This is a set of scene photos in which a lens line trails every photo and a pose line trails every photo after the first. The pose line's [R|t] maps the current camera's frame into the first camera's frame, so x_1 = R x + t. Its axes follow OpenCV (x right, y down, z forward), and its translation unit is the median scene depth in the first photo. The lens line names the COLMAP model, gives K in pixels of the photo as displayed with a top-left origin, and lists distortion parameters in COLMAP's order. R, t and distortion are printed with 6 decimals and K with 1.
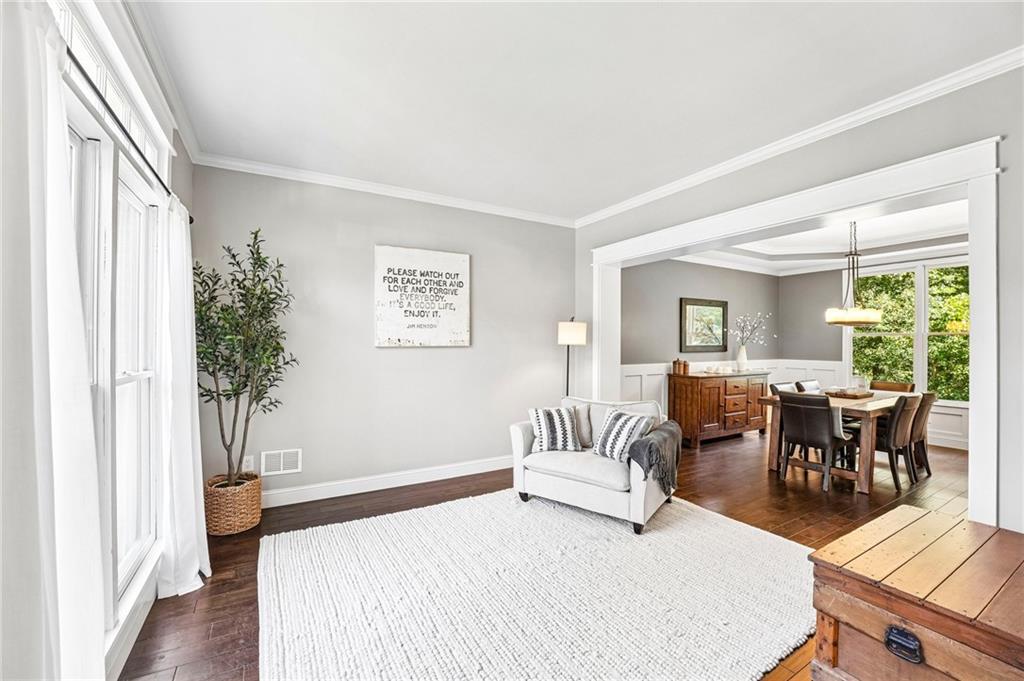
lens RADIAL K [[413.4, 0, 510.2], [0, 413.4, 340.7], [0, 0, 1]] dist [-0.028949, 0.004065]
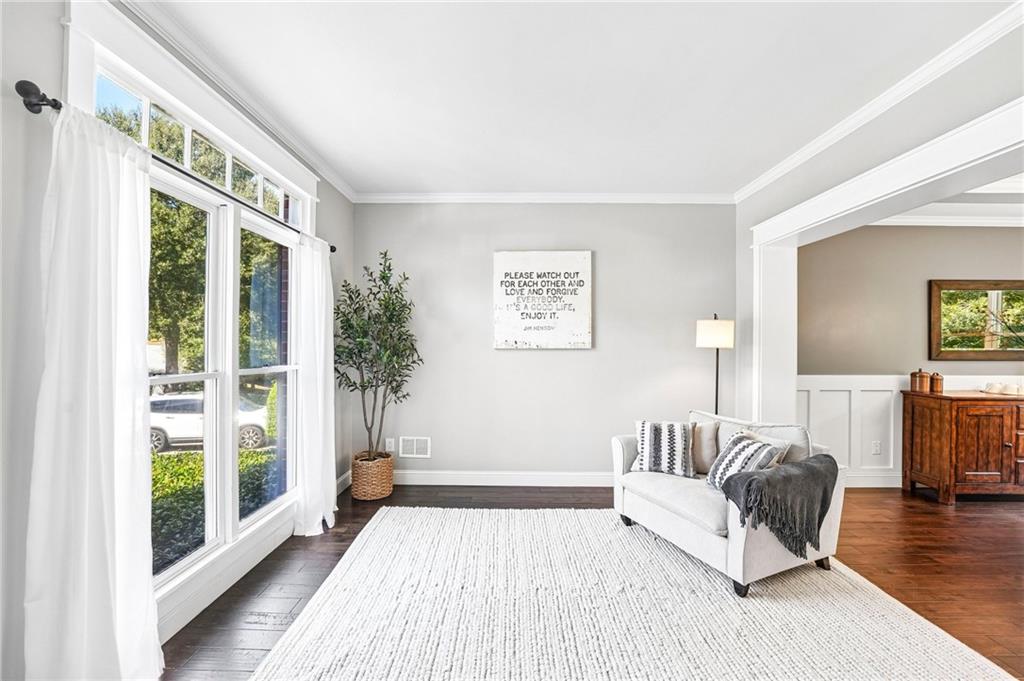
lens RADIAL K [[431.3, 0, 512.0], [0, 431.3, 340.5], [0, 0, 1]] dist [-0.021755, 0.000204]
pose [[0.861994, -0.002353, -0.506912, 0.264838], [-0.000727, 0.999982, -0.005877, 0.000459], [0.506917, 0.005434, 0.861977, 0.075679]]
